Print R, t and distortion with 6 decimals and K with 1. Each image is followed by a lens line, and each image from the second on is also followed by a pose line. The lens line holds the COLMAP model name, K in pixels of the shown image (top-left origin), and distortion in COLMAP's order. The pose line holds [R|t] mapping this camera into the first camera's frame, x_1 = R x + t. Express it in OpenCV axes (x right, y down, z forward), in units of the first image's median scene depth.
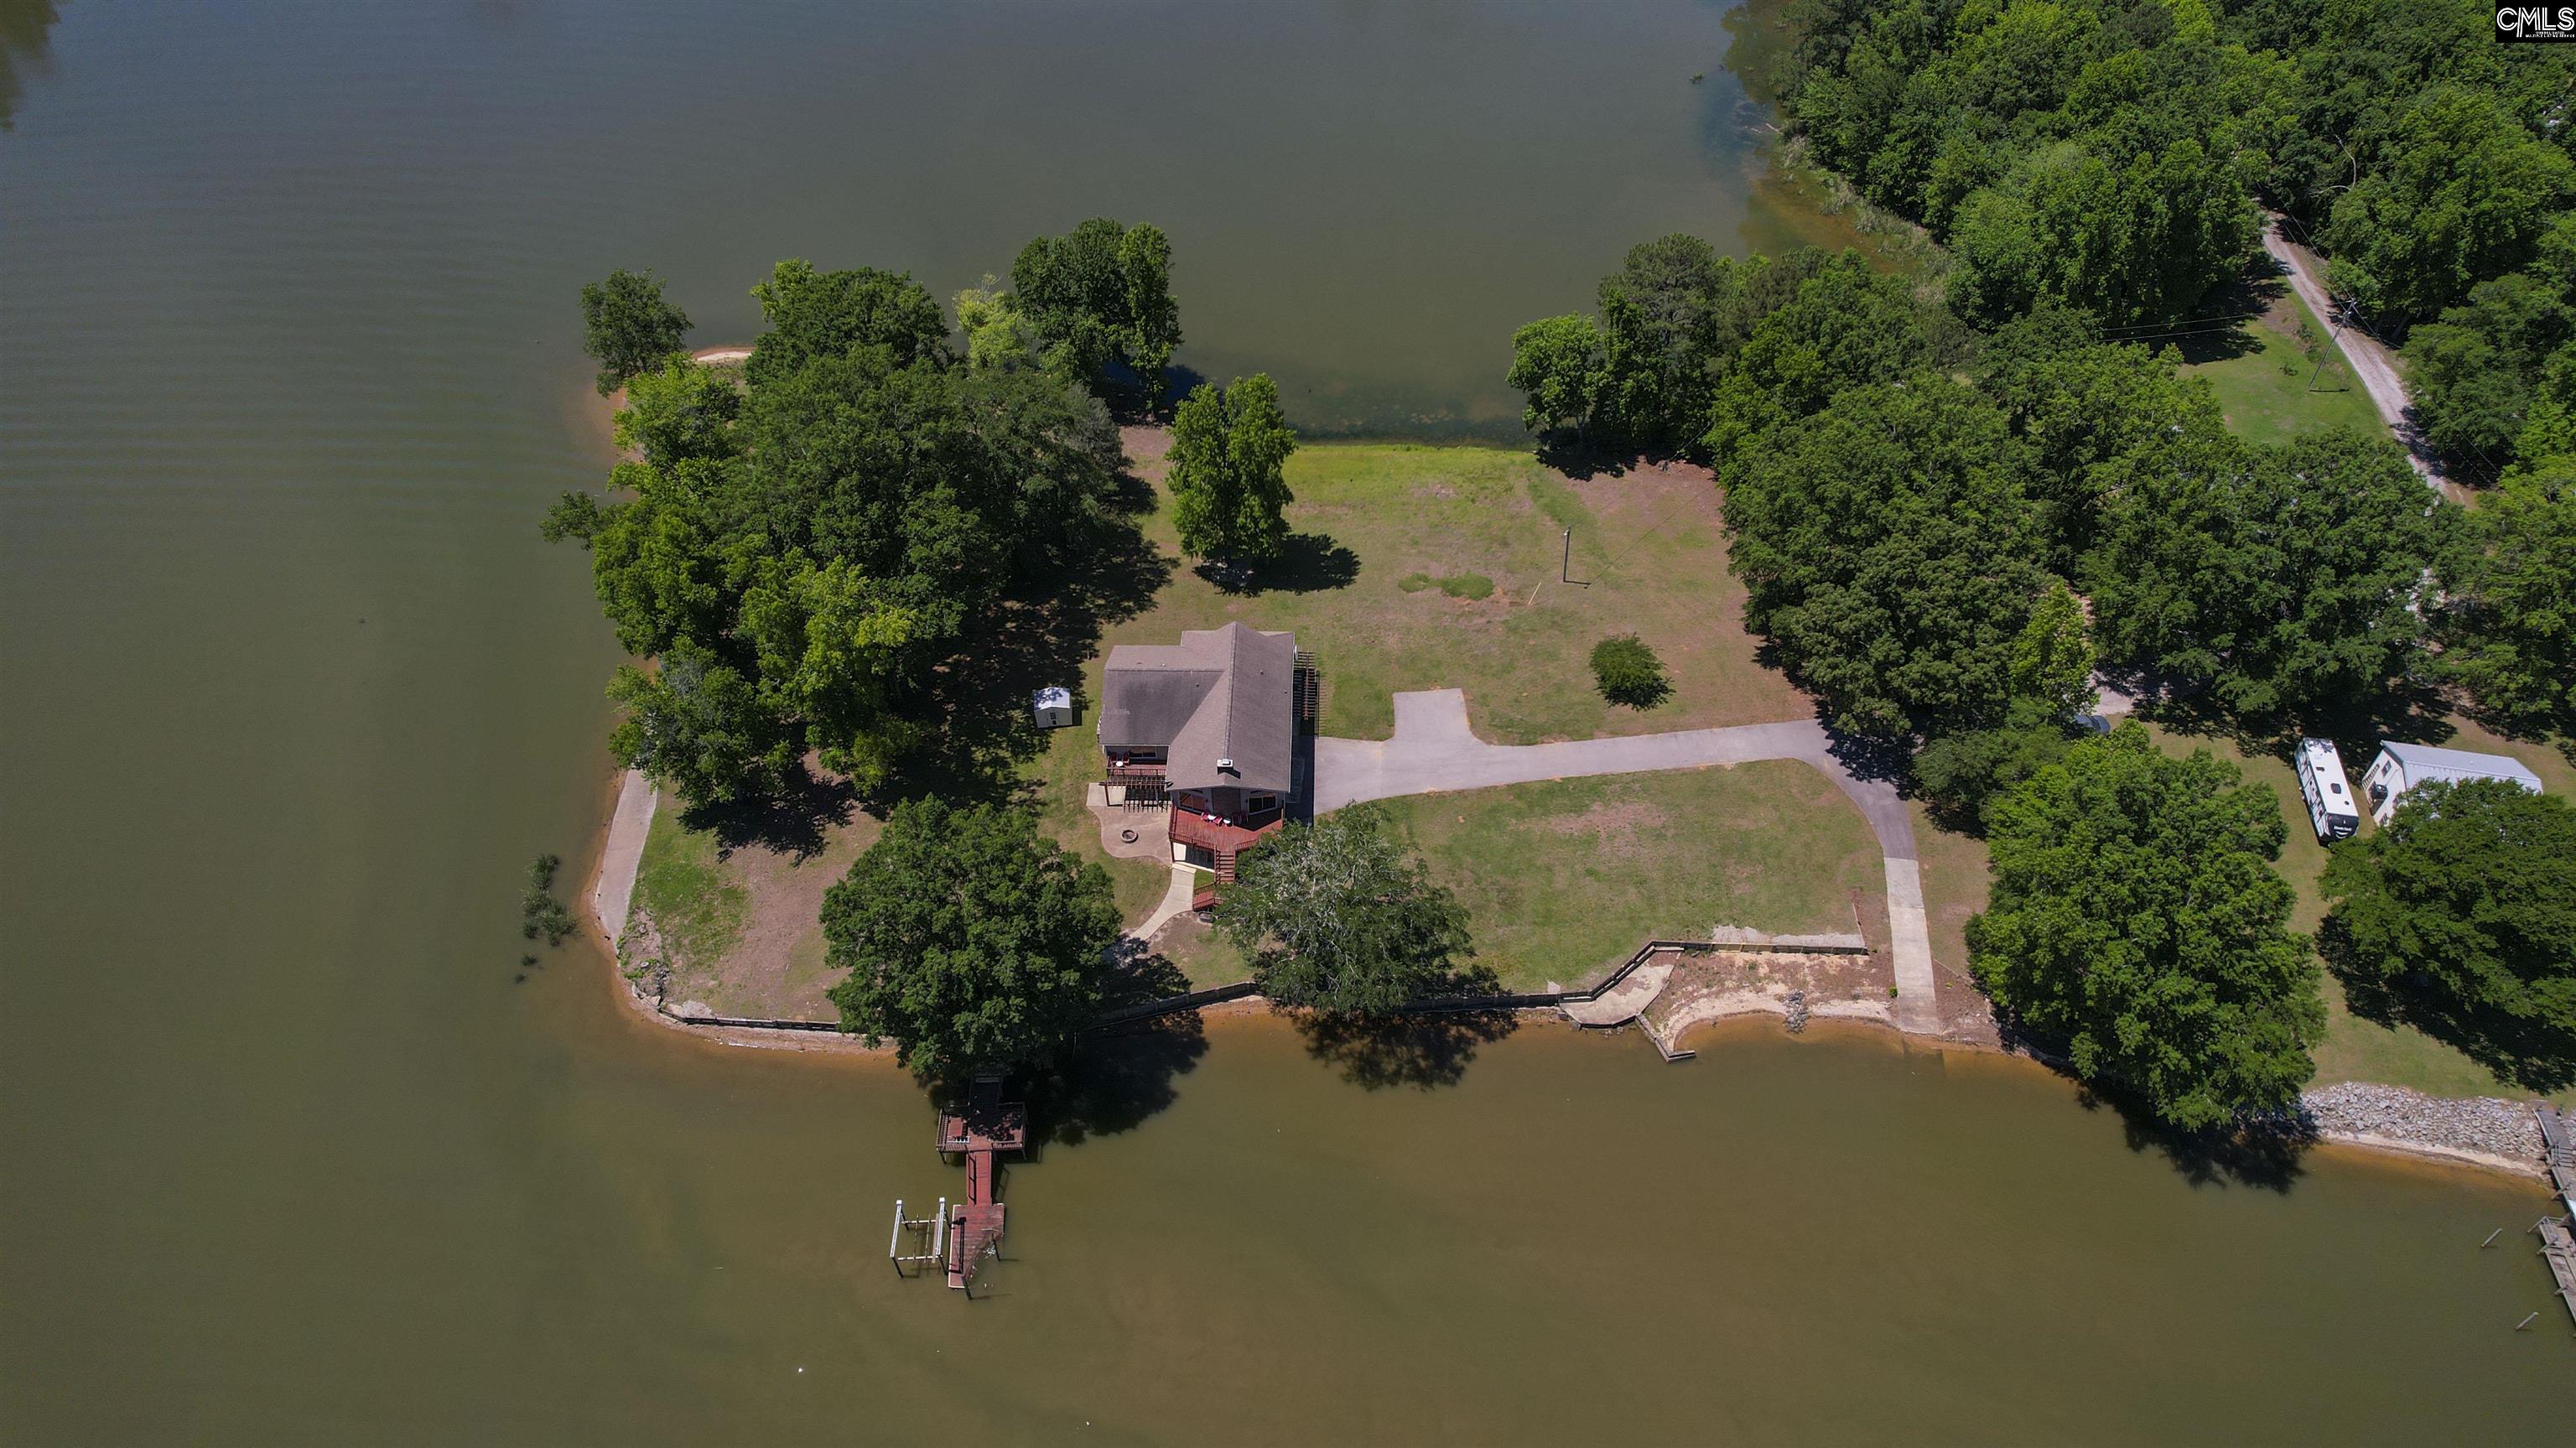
lens RADIAL K [[1654.3, 0, 1311.1], [0, 1654.3, 702.2], [0, 0, 1]] dist [-0.077595, 0.067987]
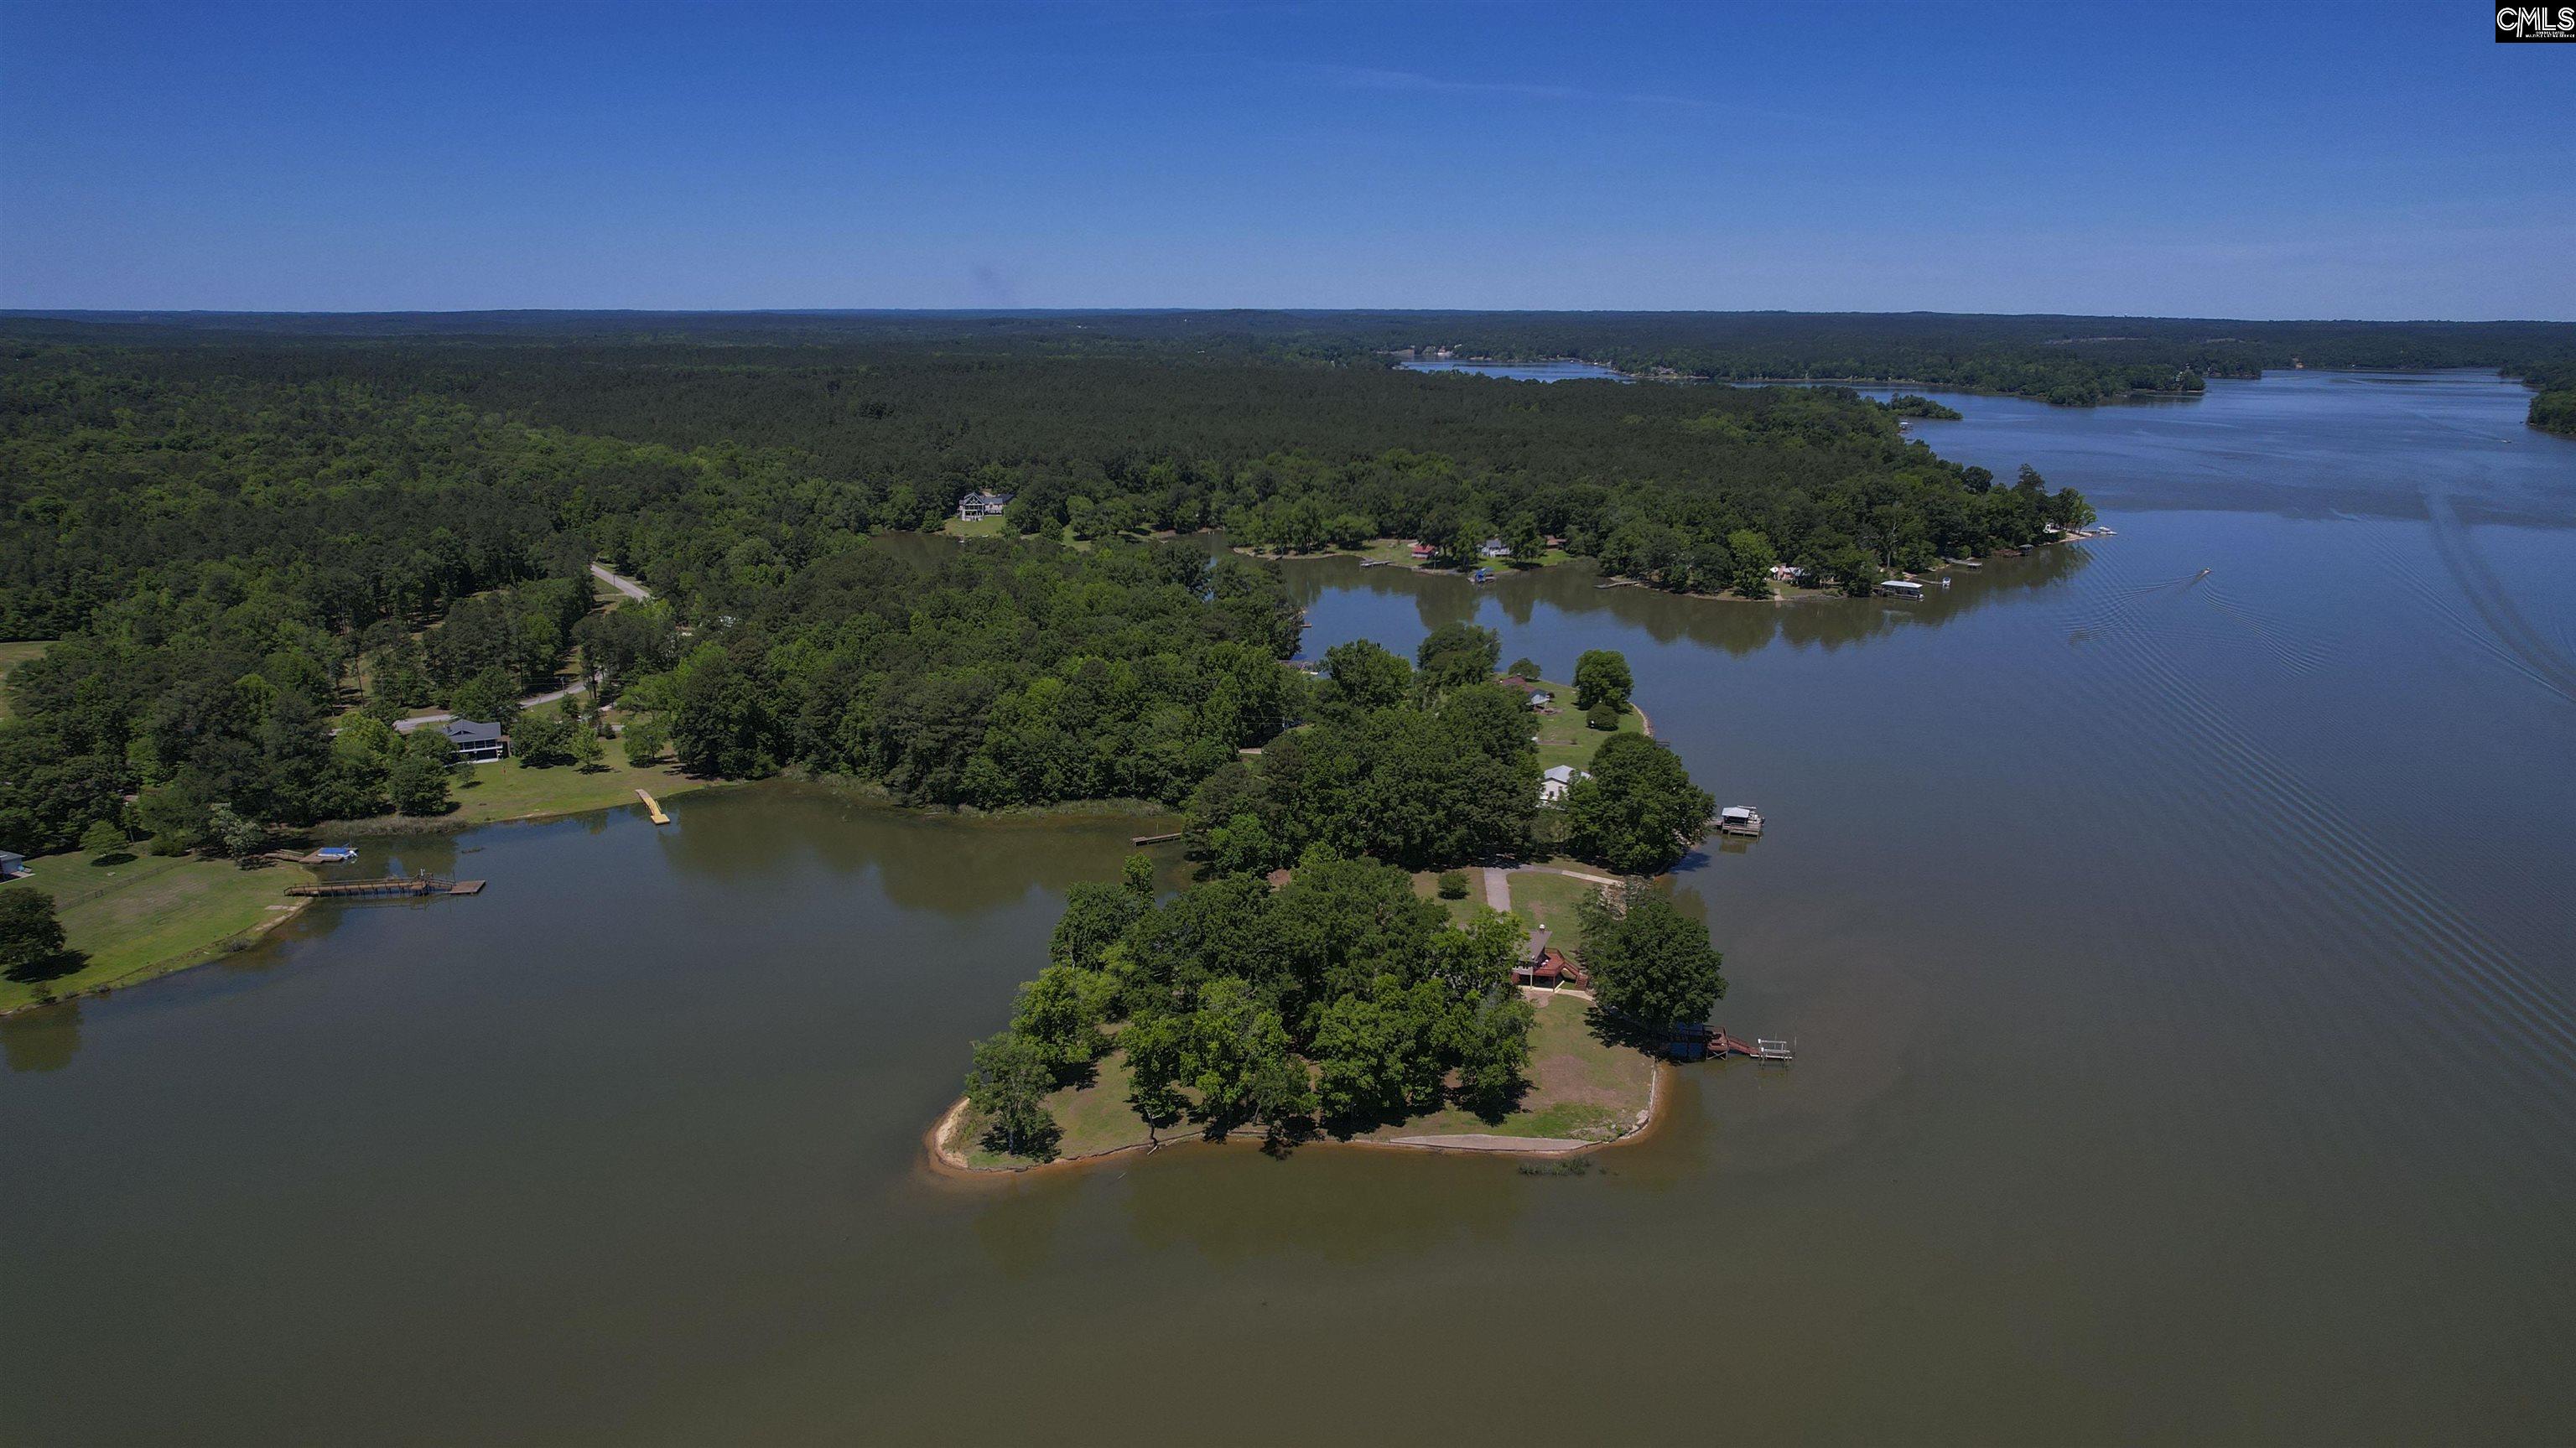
lens RADIAL K [[1654.3, 0, 1304.9], [0, 1654.3, 729.3], [0, 0, 1]] dist [-0.077595, 0.067987]
pose [[0.175994, -0.239810, 0.954734, -1.914364], [0.689115, 0.722601, 0.054473, -0.433506], [-0.702955, 0.648335, 0.292430, 0.437853]]
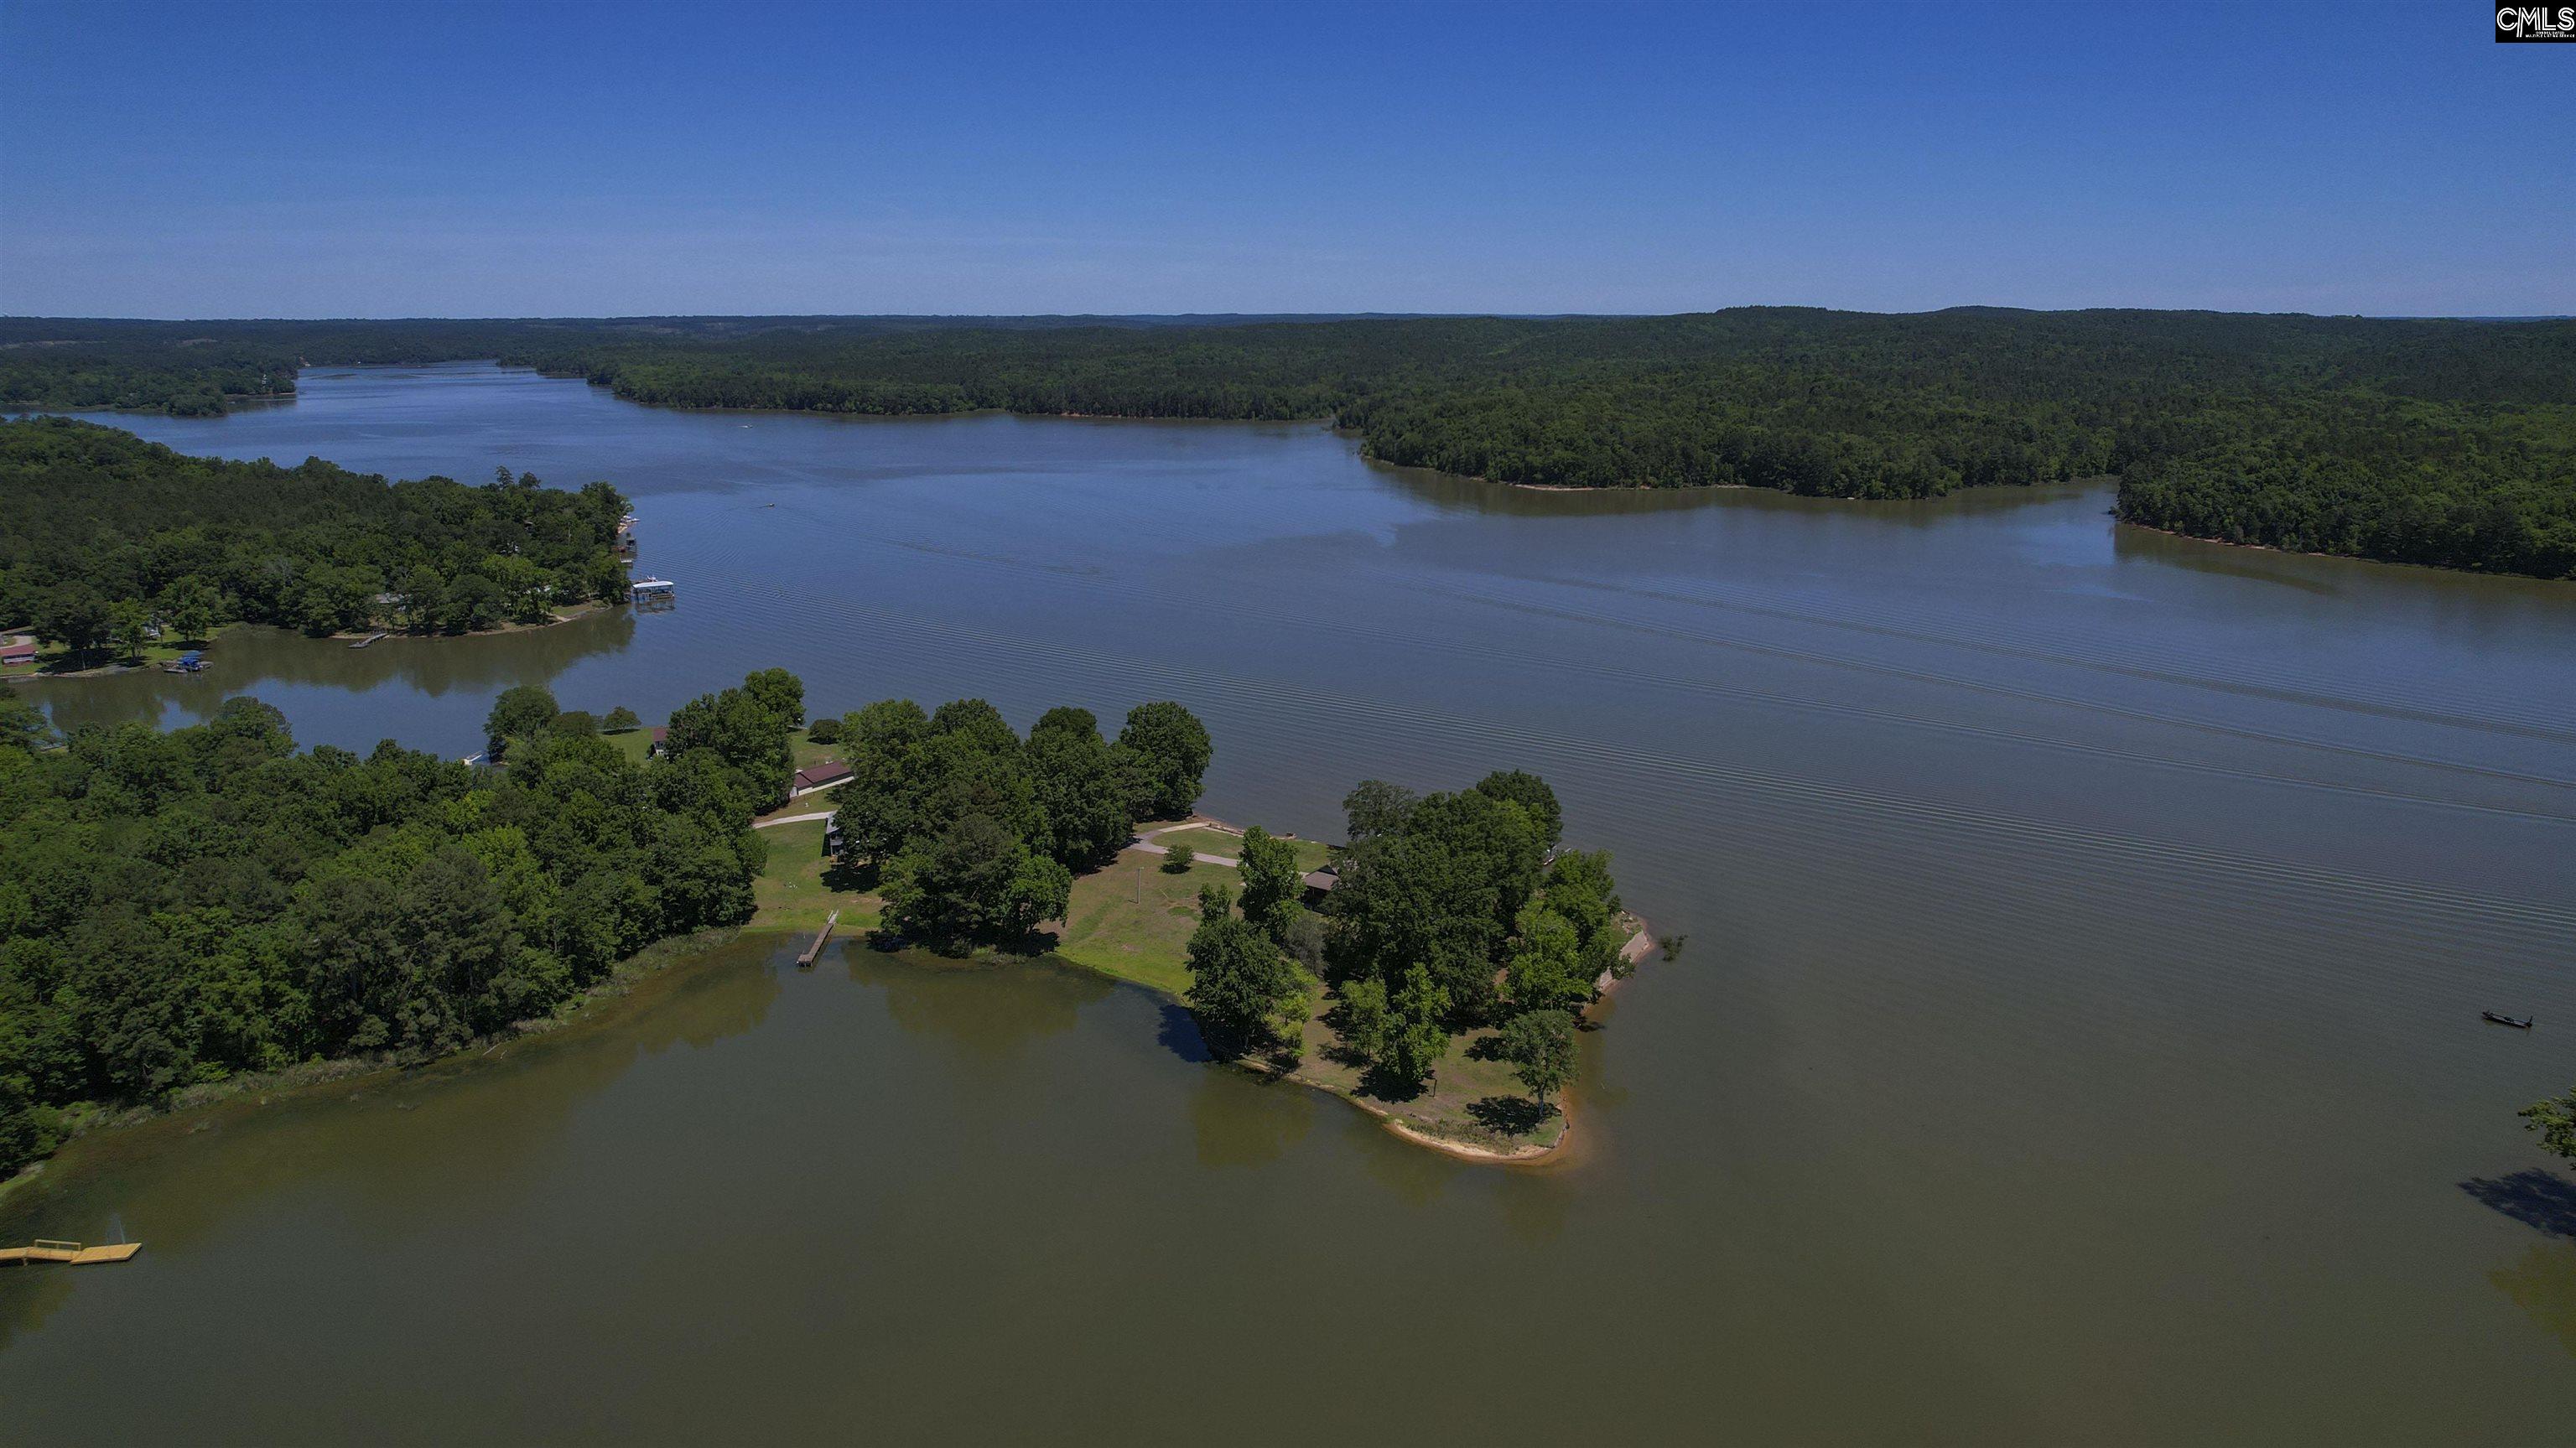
lens RADIAL K [[1654.3, 0, 1305.7], [0, 1654.3, 716.3], [0, 0, 1]] dist [-0.077595, 0.067987]
pose [[-0.823978, -0.132425, 0.550930, -1.188105], [0.399283, 0.554184, 0.730379, -1.766717], [-0.402037, 0.821793, -0.403760, 1.792146]]
